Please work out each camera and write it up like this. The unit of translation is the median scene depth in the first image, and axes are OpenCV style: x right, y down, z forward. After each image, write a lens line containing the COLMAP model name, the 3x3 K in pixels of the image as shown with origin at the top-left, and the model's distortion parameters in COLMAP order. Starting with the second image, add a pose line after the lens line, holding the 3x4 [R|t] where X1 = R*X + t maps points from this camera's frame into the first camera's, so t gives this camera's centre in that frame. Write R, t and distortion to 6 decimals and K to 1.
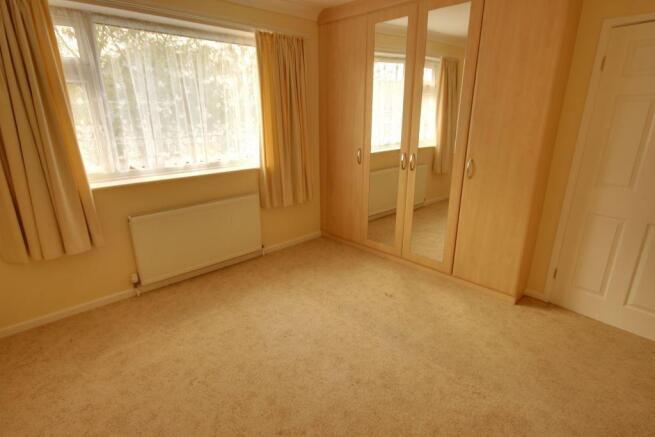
lens RADIAL K [[334.7, 0, 327.5], [0, 334.7, 218.5], [0, 0, 1]] dist [-0.000789, -0.000003]
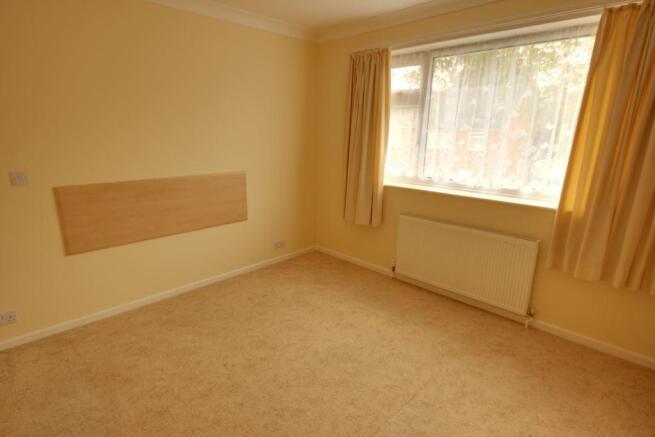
lens RADIAL K [[345.5, 0, 327.5], [0, 345.5, 218.5], [0, 0, 1]] dist [0.029334, -0.000502]
pose [[0.065473, 0.255358, -0.964627, 0.536291], [-0.315914, 0.922280, 0.222706, -0.162621], [0.946526, 0.290158, 0.141056, 0.501551]]
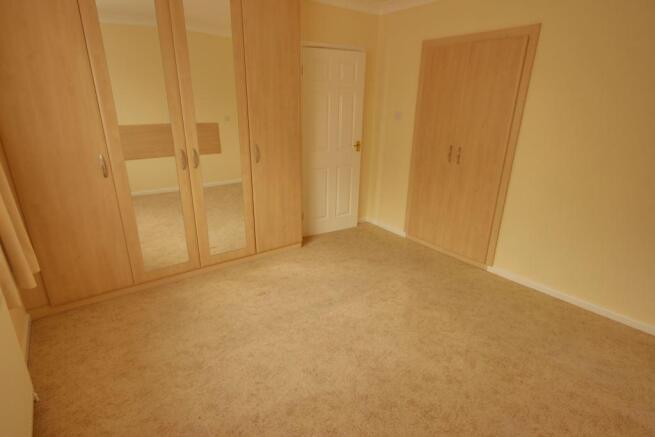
lens RADIAL K [[334.7, 0, 327.5], [0, 334.7, 218.5], [0, 0, 1]] dist [-0.000789, -0.000003]
pose [[0.171028, -0.330882, 0.928044, -0.580785], [0.285298, 0.918201, 0.274796, -0.173664], [-0.943056, 0.217771, 0.251438, 0.508141]]
